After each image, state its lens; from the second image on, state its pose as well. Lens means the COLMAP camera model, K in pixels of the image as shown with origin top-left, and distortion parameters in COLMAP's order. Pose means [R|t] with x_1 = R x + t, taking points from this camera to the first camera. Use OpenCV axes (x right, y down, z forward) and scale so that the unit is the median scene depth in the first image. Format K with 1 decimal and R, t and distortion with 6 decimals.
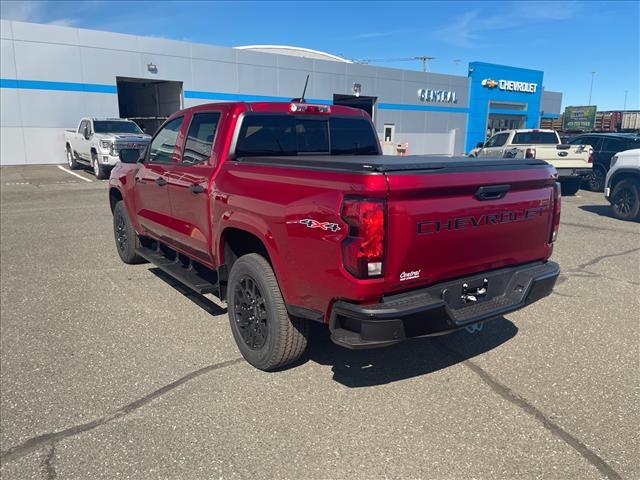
lens RADIAL K [[485.9, 0, 326.0], [0, 485.9, 241.2], [0, 0, 1]] dist [0.094383, -0.121444]
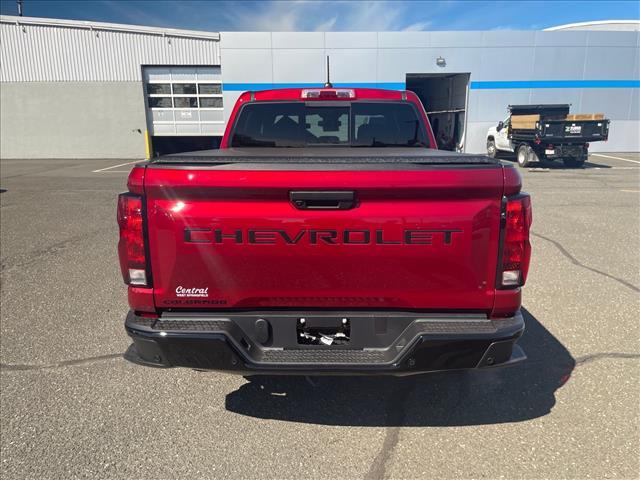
lens RADIAL K [[485.9, 0, 326.0], [0, 485.9, 241.2], [0, 0, 1]] dist [0.094383, -0.121444]
pose [[0.806186, 0.122296, -0.578884, 0.396517], [-0.114497, 0.992157, 0.050150, -0.039579], [0.580477, 0.025850, 0.813866, 0.221217]]
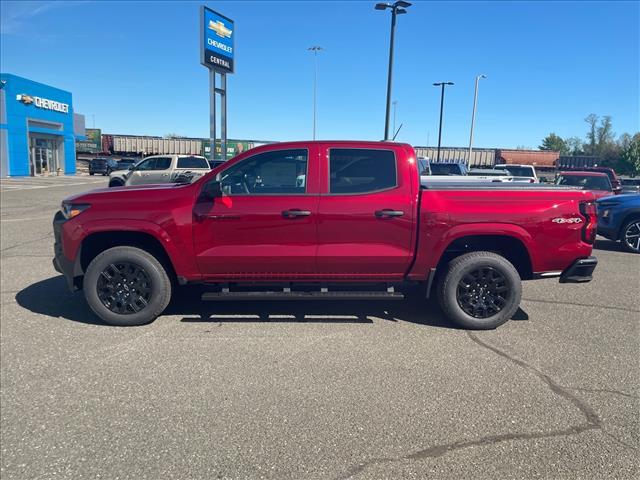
lens RADIAL K [[485.9, 0, 326.0], [0, 485.9, 241.2], [0, 0, 1]] dist [0.094383, -0.121444]
pose [[0.558190, -0.122760, 0.820582, -0.995620], [0.154802, 0.987037, 0.042360, -0.085456], [-0.815145, 0.103382, 0.569957, 0.339535]]
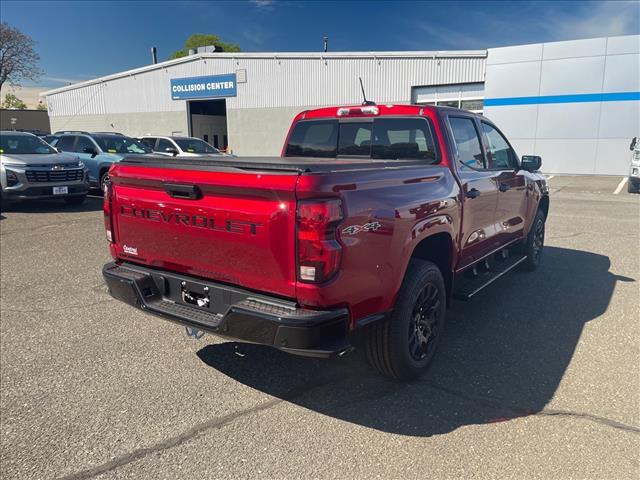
lens RADIAL K [[489.4, 0, 327.8], [0, 489.4, 230.7], [0, 0, 1]] dist [0.101159, -0.144699]
pose [[0.347259, 0.158050, -0.924355, 0.700943], [-0.201264, 0.975287, 0.091148, -0.088764], [0.915917, 0.154387, 0.370487, 0.476268]]
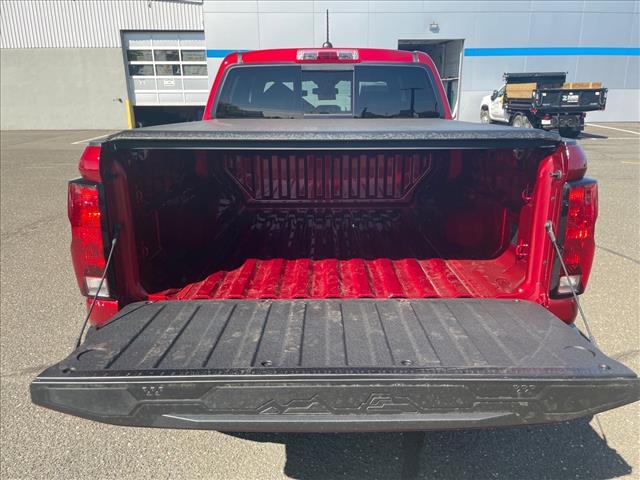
lens RADIAL K [[485.9, 0, 326.0], [0, 485.9, 241.2], [0, 0, 1]] dist [0.094383, -0.121444]
pose [[0.819935, 0.149327, -0.552638, 0.334914], [-0.109453, 0.988463, 0.104698, -0.050832], [0.561896, -0.025357, 0.826819, 0.280530]]
